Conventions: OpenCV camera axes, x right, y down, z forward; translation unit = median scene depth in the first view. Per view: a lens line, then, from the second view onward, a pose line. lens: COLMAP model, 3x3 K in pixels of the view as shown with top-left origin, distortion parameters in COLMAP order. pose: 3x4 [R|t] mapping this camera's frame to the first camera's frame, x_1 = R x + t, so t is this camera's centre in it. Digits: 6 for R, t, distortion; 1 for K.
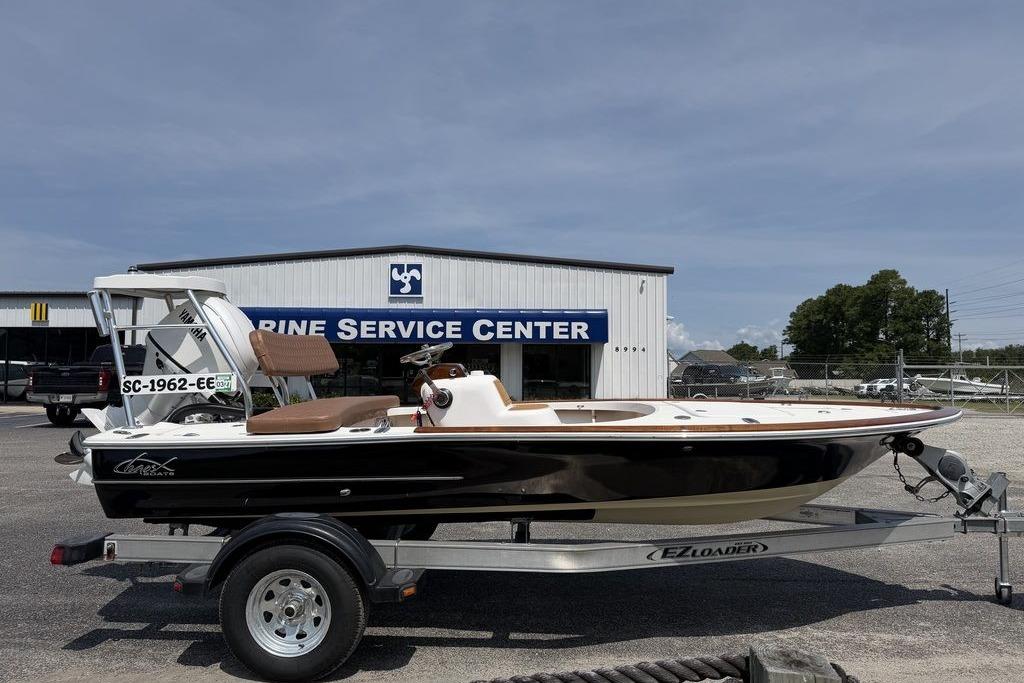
lens RADIAL K [[716.9, 0, 518.3], [0, 716.9, 341.1], [0, 0, 1]] dist [0.037653, -0.049317]
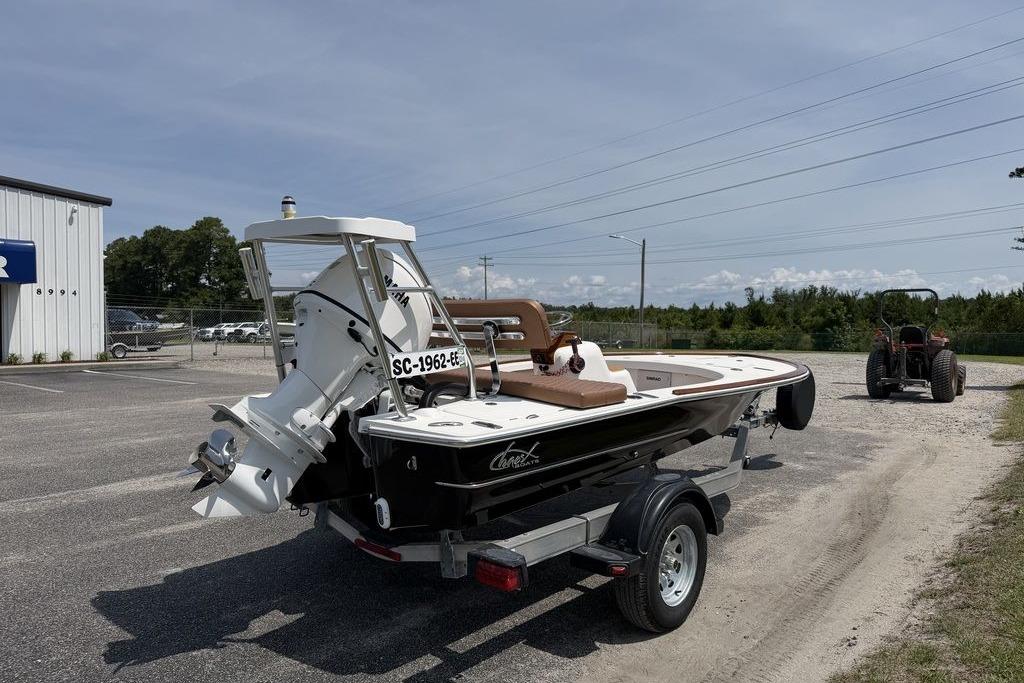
lens RADIAL K [[716.9, 0, 515.1], [0, 716.9, 336.8], [0, 0, 1]] dist [0.037653, -0.049317]
pose [[0.612404, -0.018424, 0.790330, -1.003074], [-0.039415, 0.997773, 0.053801, -0.014616], [-0.789562, -0.064099, 0.610314, 0.406736]]
